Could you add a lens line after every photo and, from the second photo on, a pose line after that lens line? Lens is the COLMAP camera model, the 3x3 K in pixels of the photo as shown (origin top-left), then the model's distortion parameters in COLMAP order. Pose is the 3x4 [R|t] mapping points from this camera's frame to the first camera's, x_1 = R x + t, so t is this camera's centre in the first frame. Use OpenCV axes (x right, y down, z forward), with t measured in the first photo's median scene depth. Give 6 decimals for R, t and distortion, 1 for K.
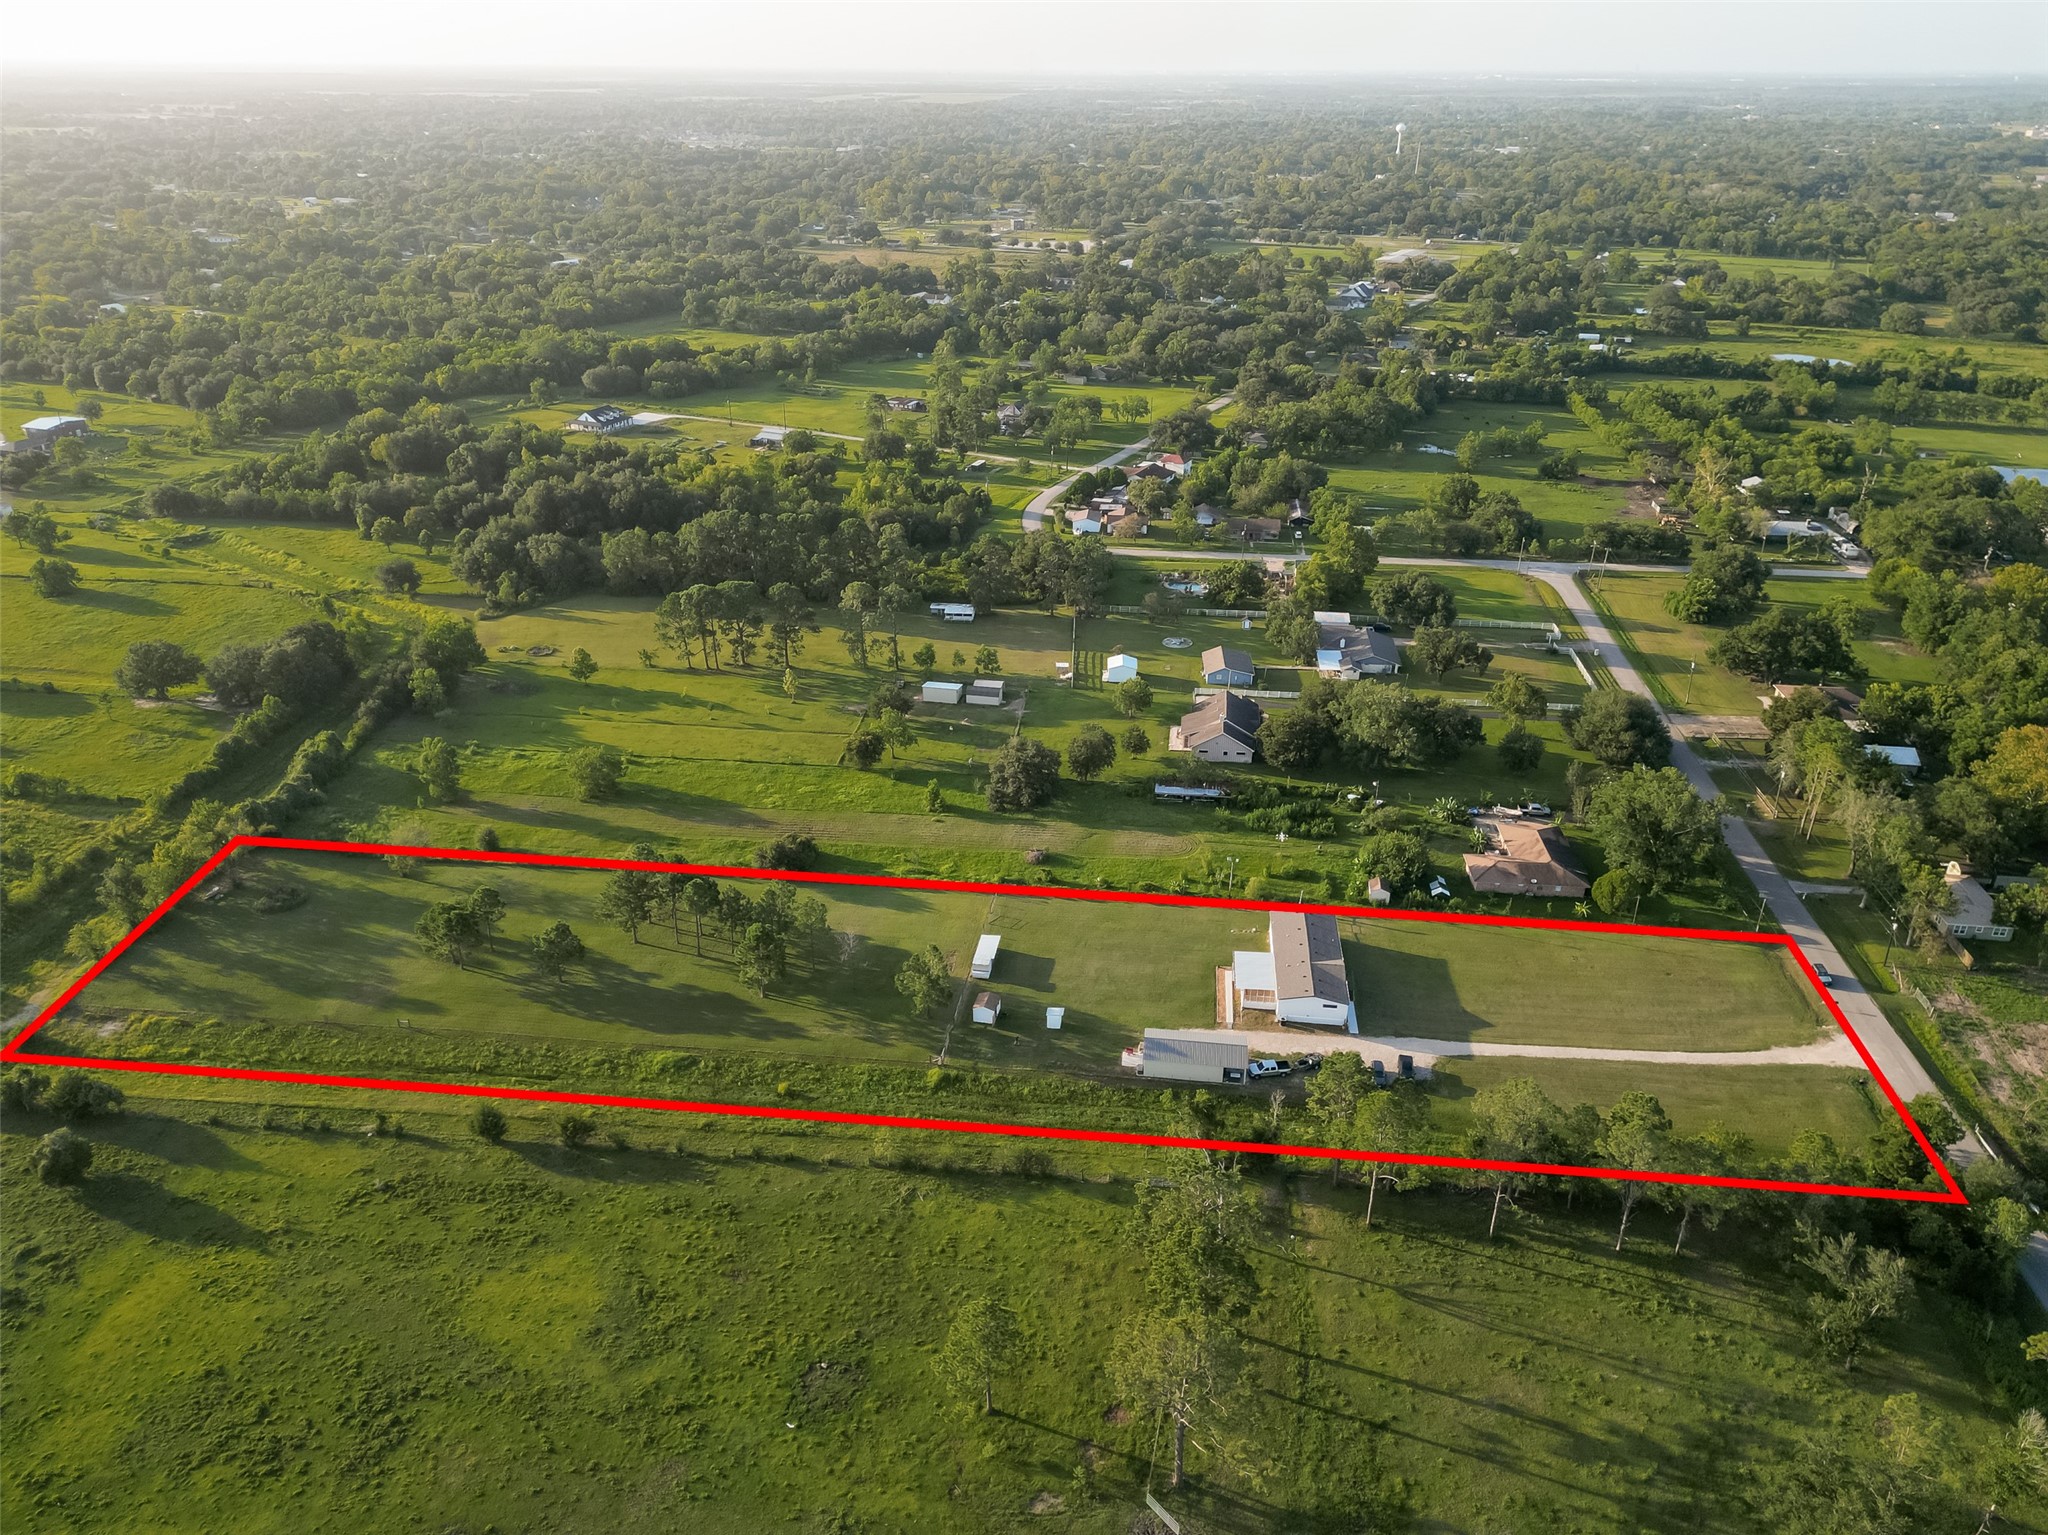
lens RADIAL K [[1420.4, 0, 1016.7], [0, 1420.4, 768.7], [0, 0, 1]] dist [0.072861, -0.080019]
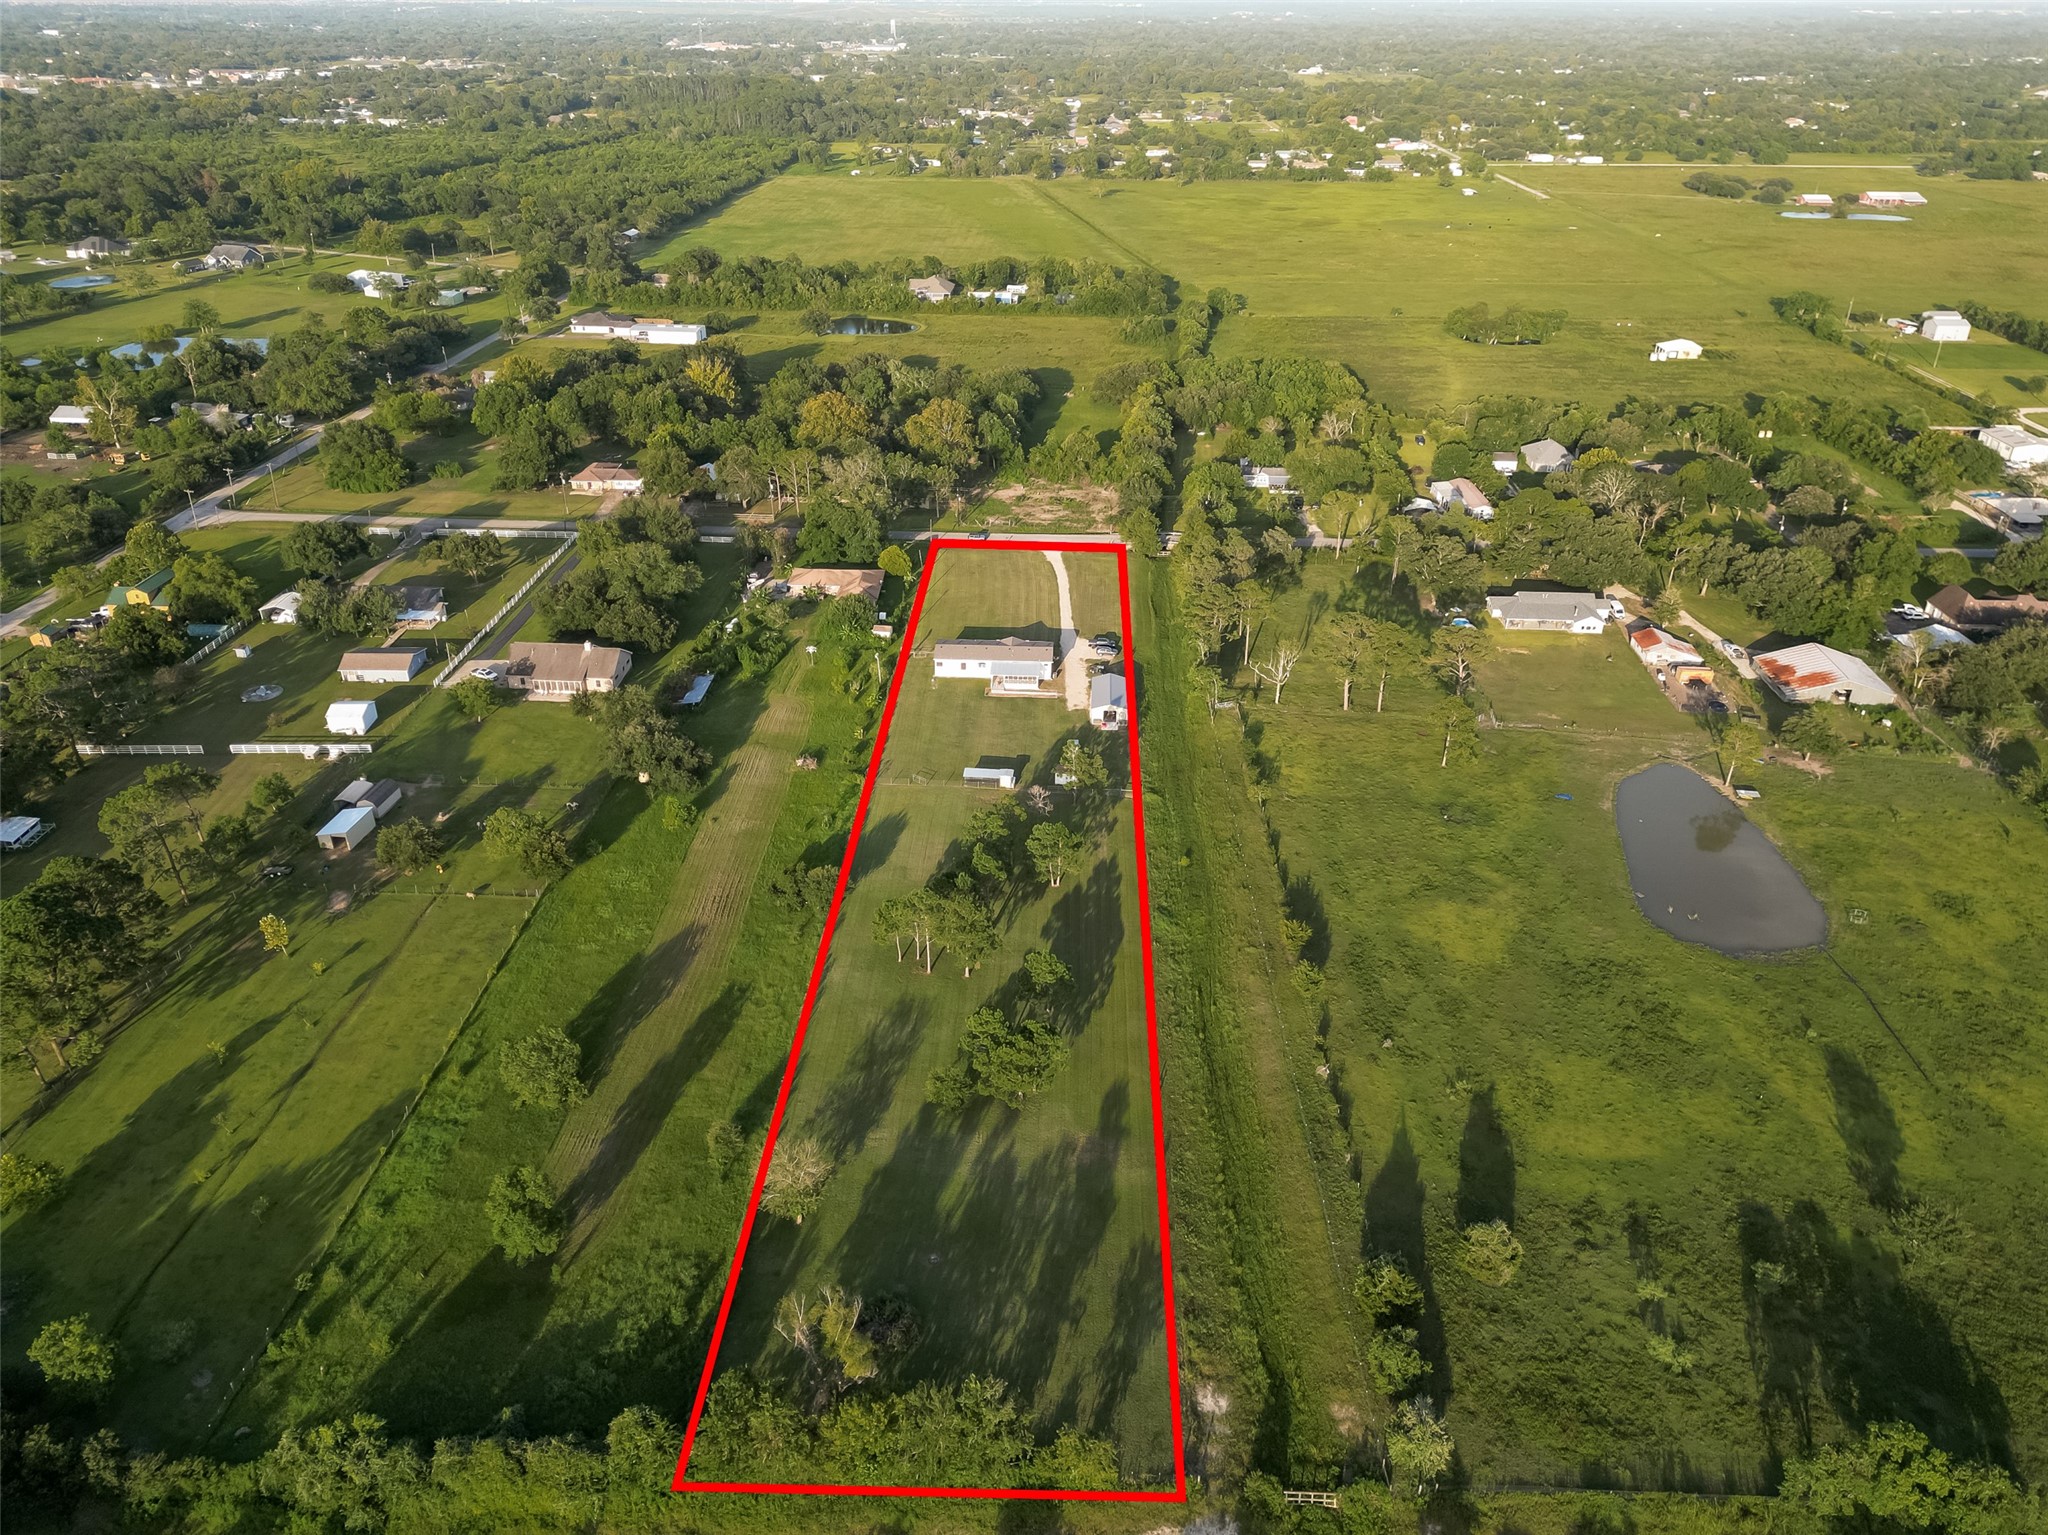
lens RADIAL K [[1420.4, 0, 1016.7], [0, 1420.4, 768.7], [0, 0, 1]] dist [0.072861, -0.080019]
pose [[-0.060236, -0.481695, 0.874266, -0.995502], [0.433707, 0.776231, 0.457563, -0.376218], [-0.899038, 0.406737, 0.162157, 0.786917]]
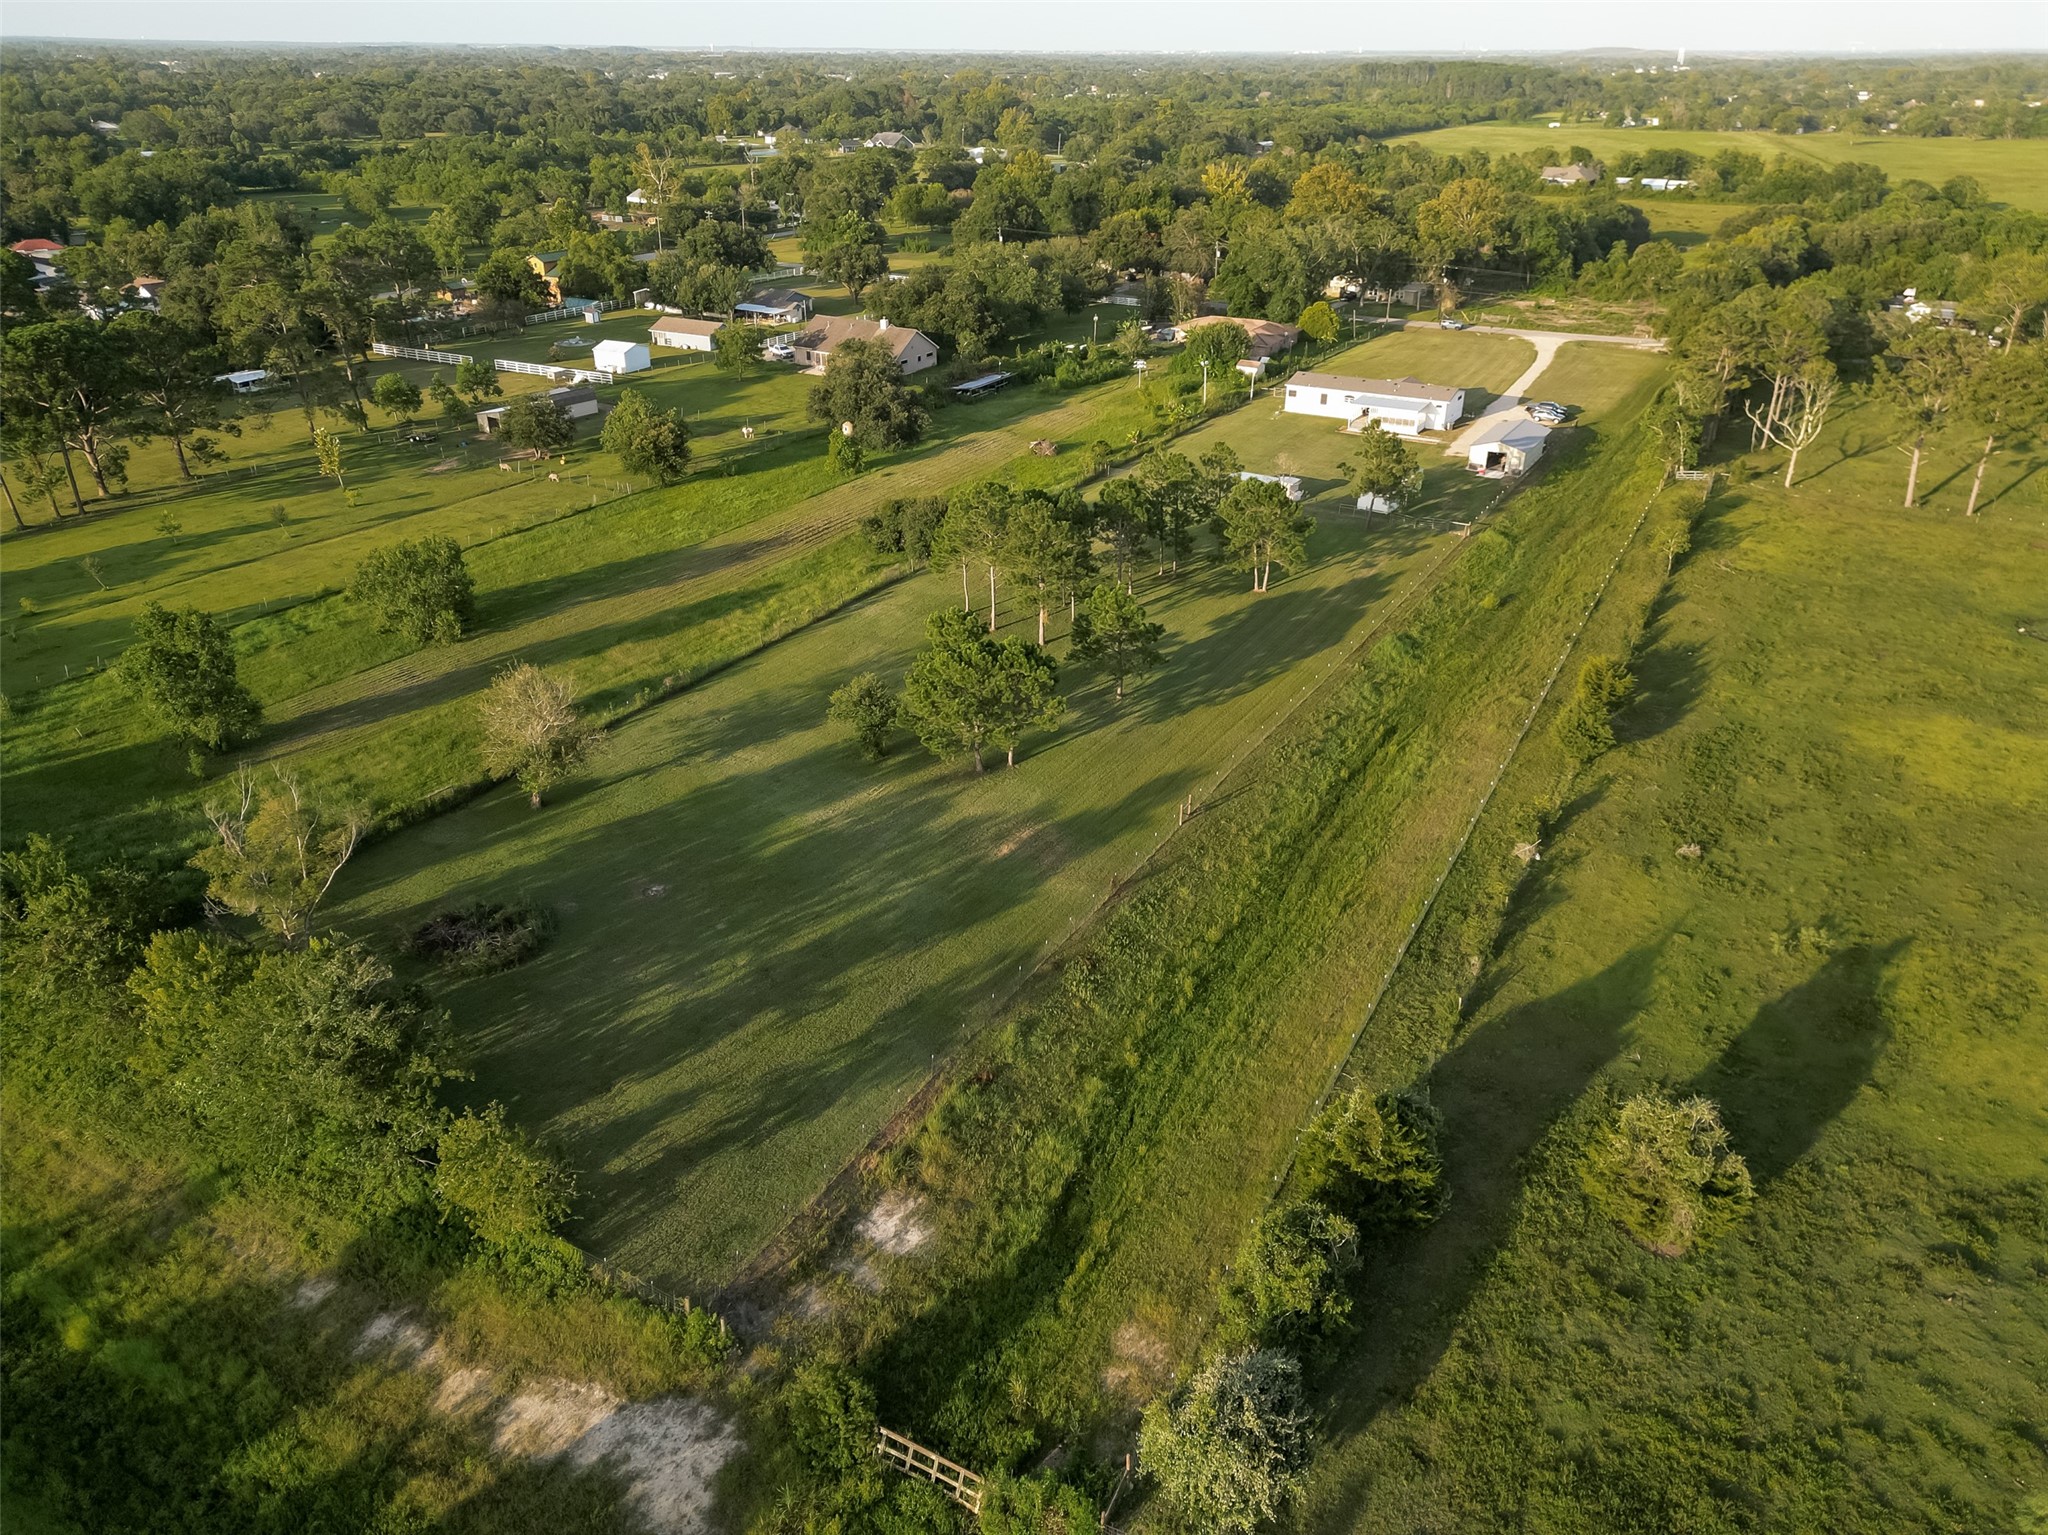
lens RADIAL K [[1420.4, 0, 1016.7], [0, 1420.4, 768.7], [0, 0, 1]] dist [0.072861, -0.080019]
pose [[0.405897, -0.415898, 0.813804, -0.774599], [0.401905, 0.880960, 0.249763, 0.018076], [-0.820805, 0.225694, 0.524730, 0.727108]]
